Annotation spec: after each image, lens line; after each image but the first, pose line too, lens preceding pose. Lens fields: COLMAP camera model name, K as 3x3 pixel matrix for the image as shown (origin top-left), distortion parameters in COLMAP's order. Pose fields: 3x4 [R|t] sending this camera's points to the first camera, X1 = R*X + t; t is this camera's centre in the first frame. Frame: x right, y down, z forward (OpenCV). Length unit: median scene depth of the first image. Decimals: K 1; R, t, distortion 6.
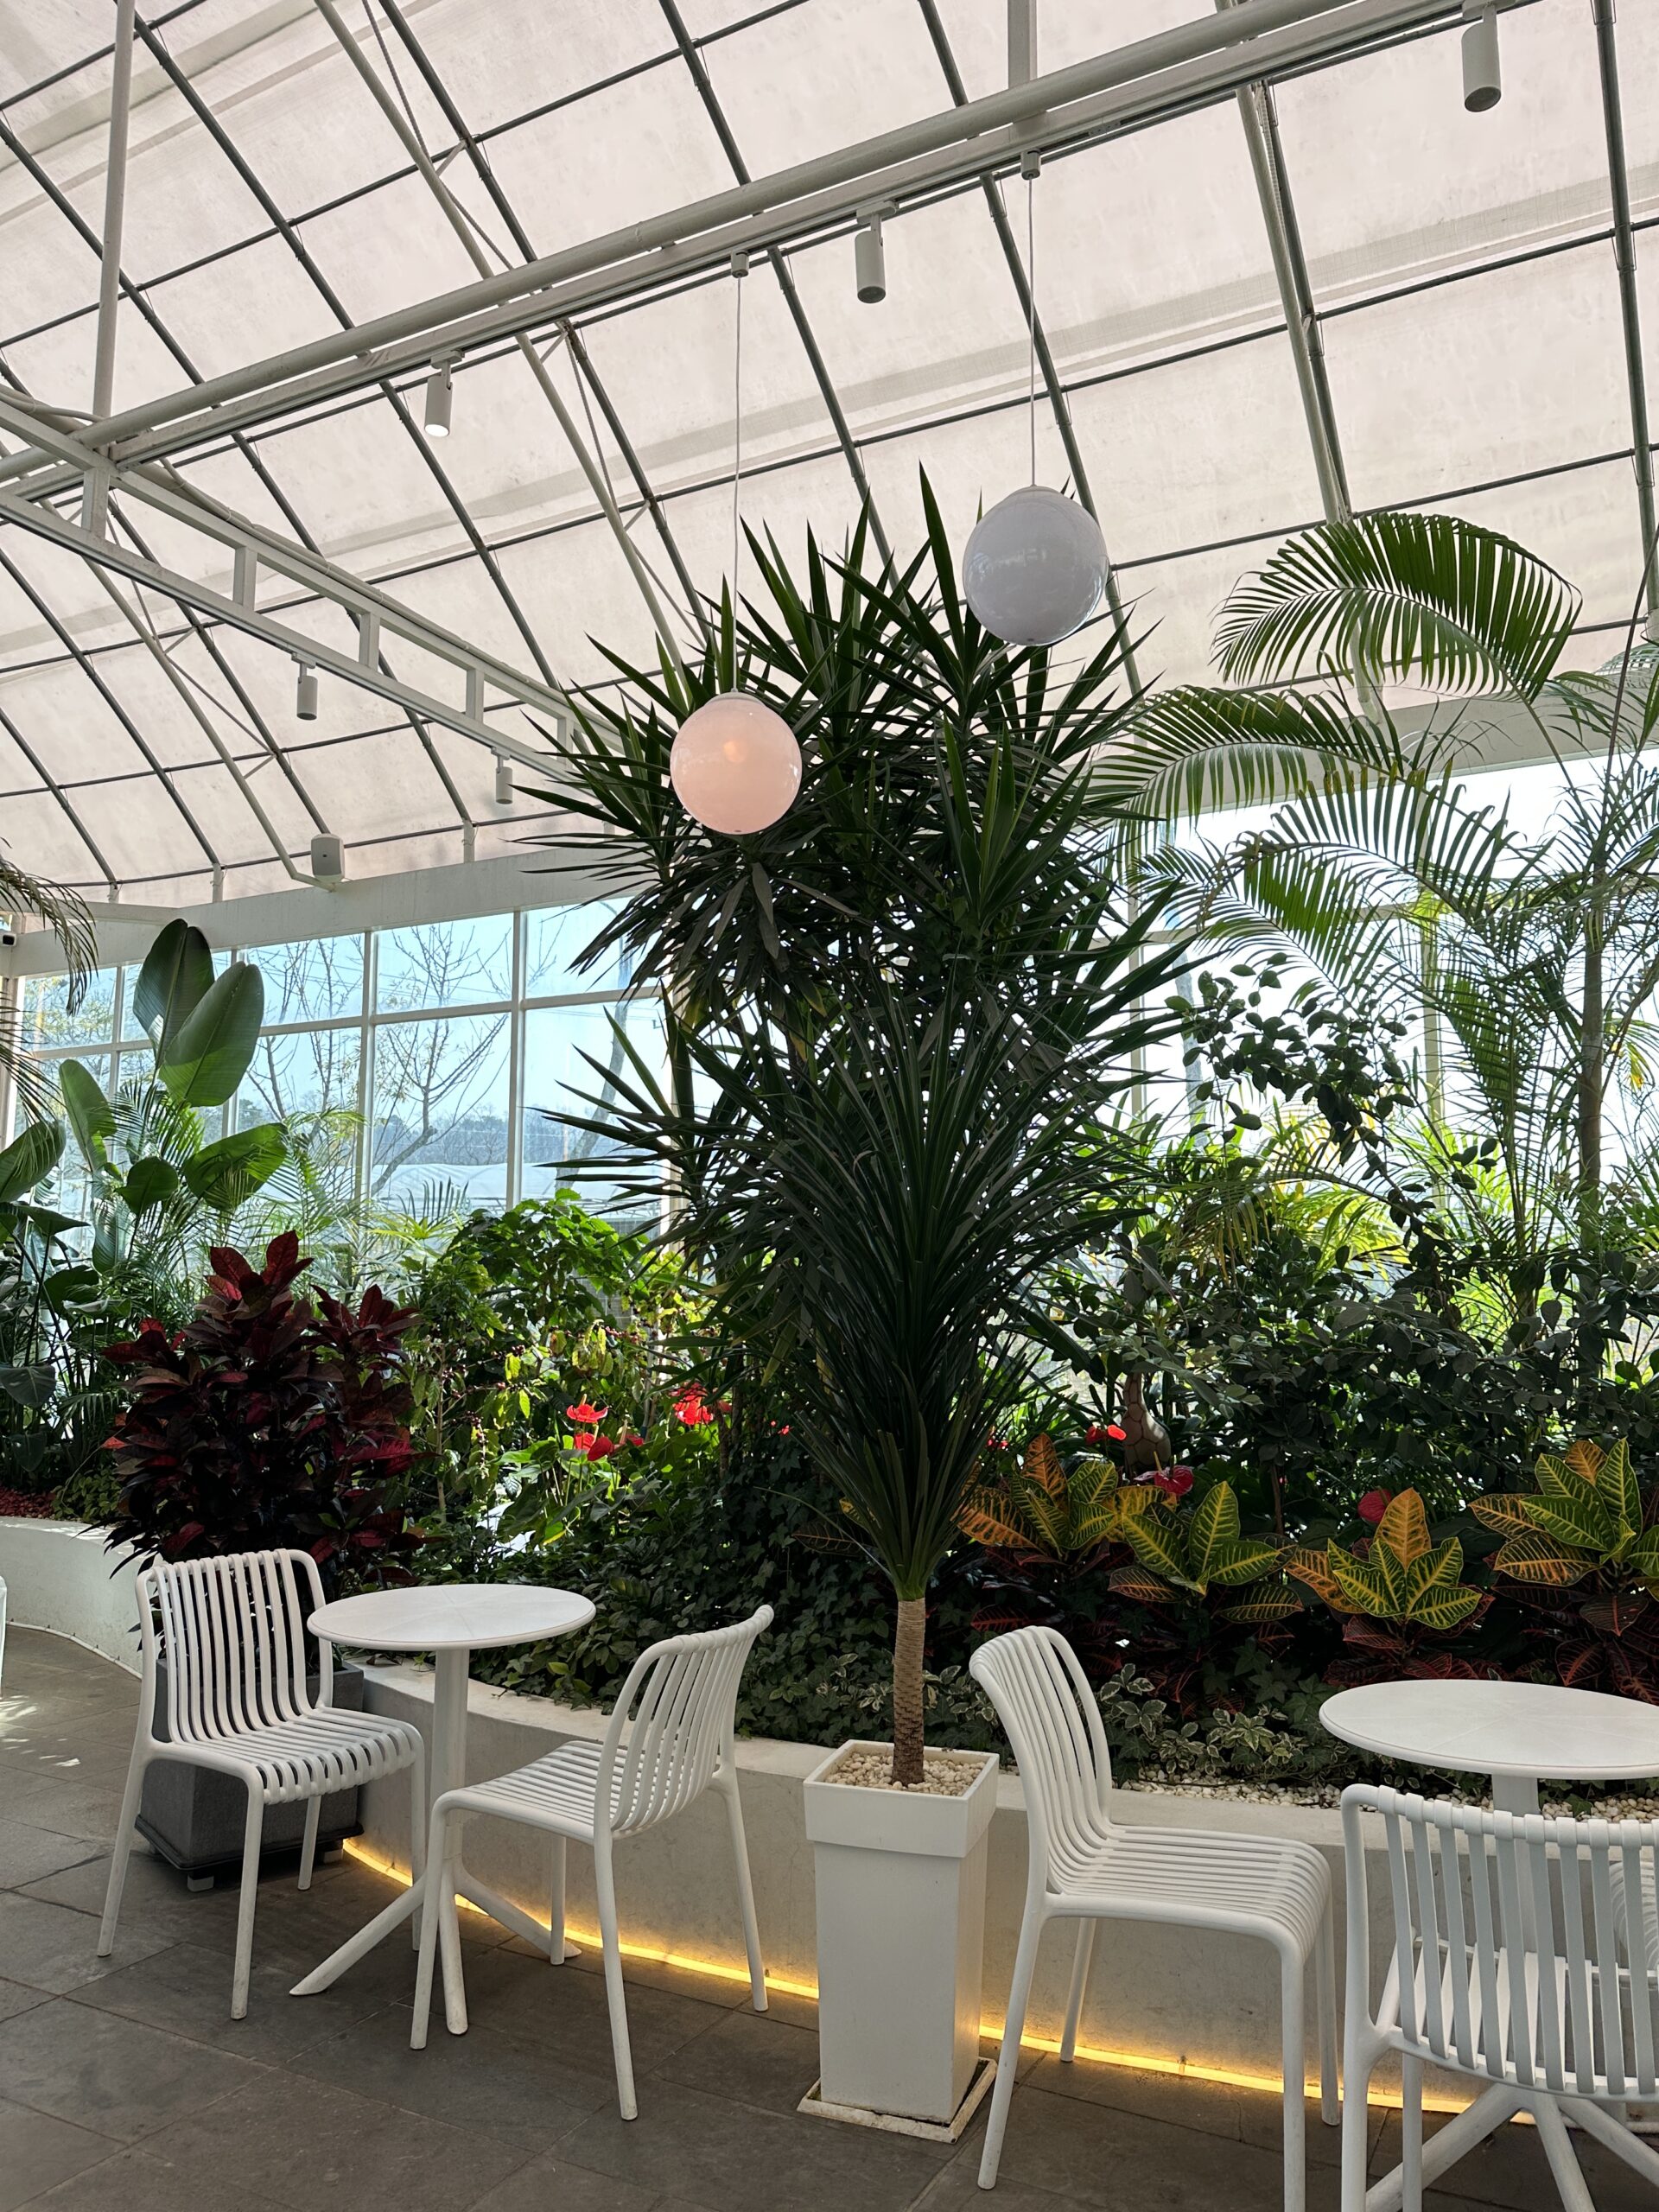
lens RADIAL K [[1557.3, 0, 829.5], [0, 1557.3, 1106.0], [0, 0, 1]] dist [0.115971, -0.204159]
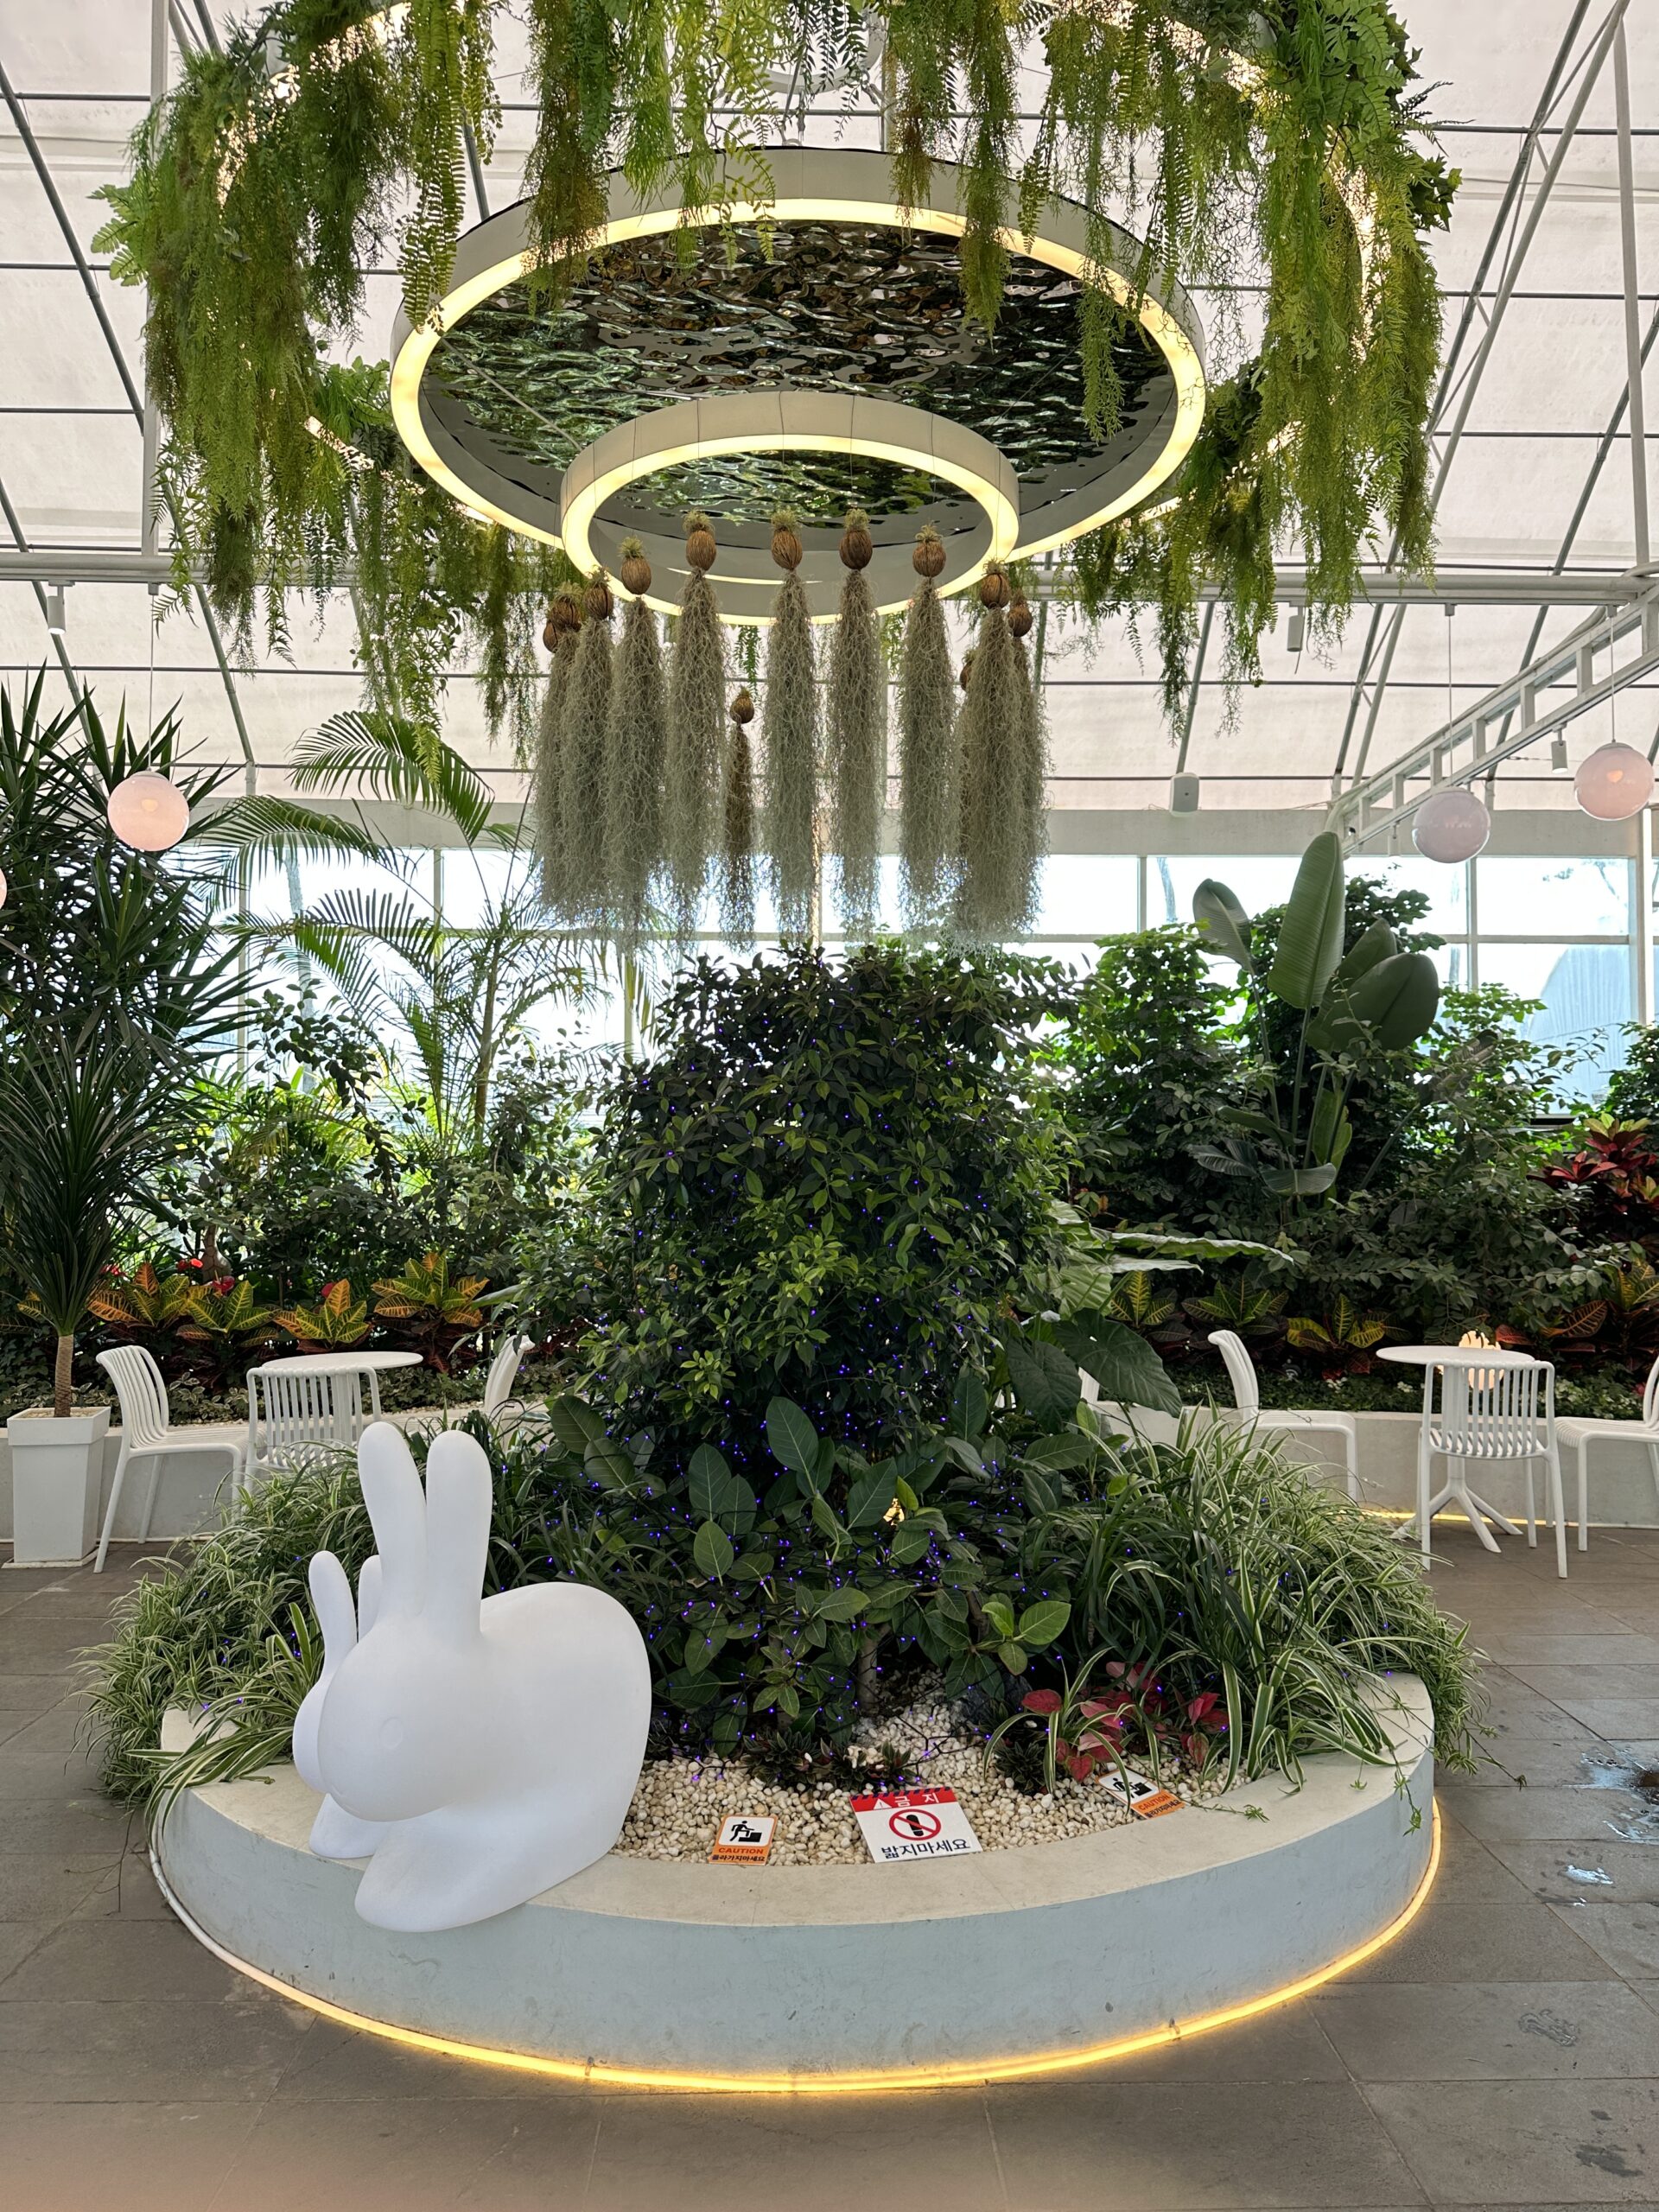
lens RADIAL K [[1557.3, 0, 829.5], [0, 1557.3, 1106.0], [0, 0, 1]] dist [0.115971, -0.204159]
pose [[0.870199, 0.019574, 0.492311, -0.067948], [-0.058581, 0.996233, 0.063937, -0.113882], [-0.489205, -0.084478, 0.868068, -0.823045]]
